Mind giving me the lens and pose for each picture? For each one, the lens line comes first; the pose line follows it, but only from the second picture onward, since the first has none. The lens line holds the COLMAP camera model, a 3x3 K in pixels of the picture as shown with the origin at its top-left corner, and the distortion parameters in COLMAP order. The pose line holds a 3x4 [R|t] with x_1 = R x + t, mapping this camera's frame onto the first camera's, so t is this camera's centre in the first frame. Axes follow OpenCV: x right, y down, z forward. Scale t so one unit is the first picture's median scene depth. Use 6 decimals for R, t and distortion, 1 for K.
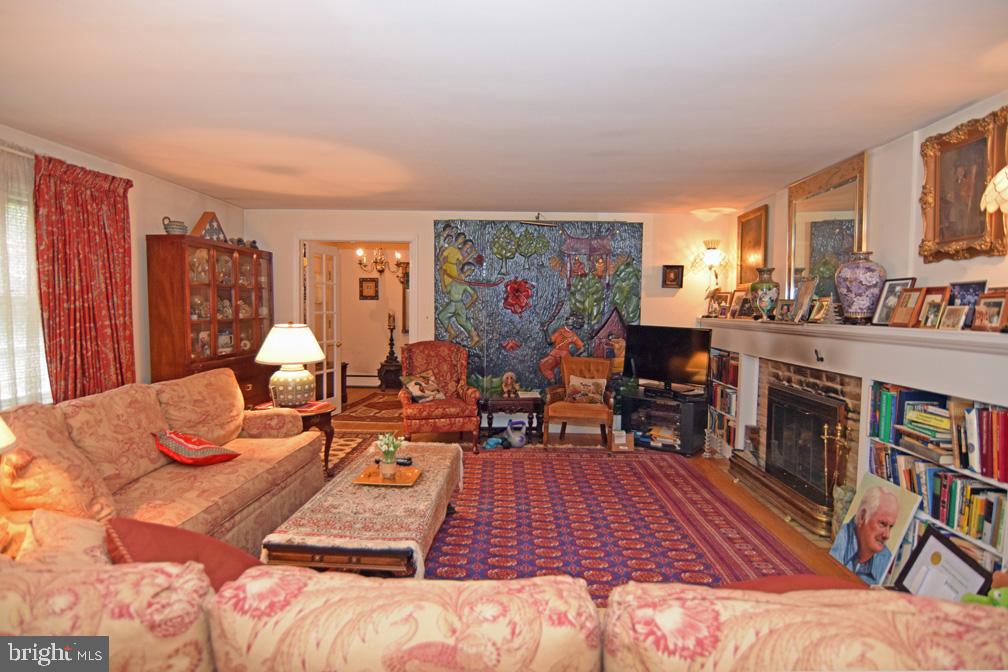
lens RADIAL K [[515.9, 0, 504.0], [0, 515.9, 336.0], [0, 0, 1]] dist [-0.000336, -0.000190]
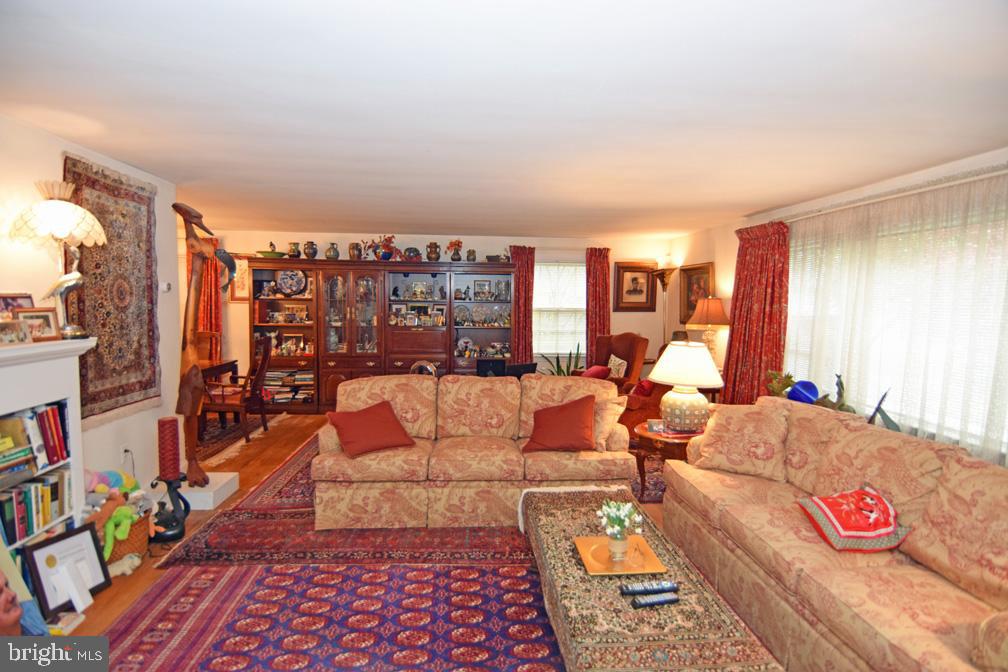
lens RADIAL K [[515.9, 0, 504.0], [0, 515.9, 336.0], [0, 0, 1]] dist [-0.000336, -0.000190]
pose [[-0.993115, -0.020786, -0.115284, 0.055217], [-0.036673, 0.989831, 0.137443, -0.196844], [0.111255, 0.140725, -0.983778, 2.055323]]
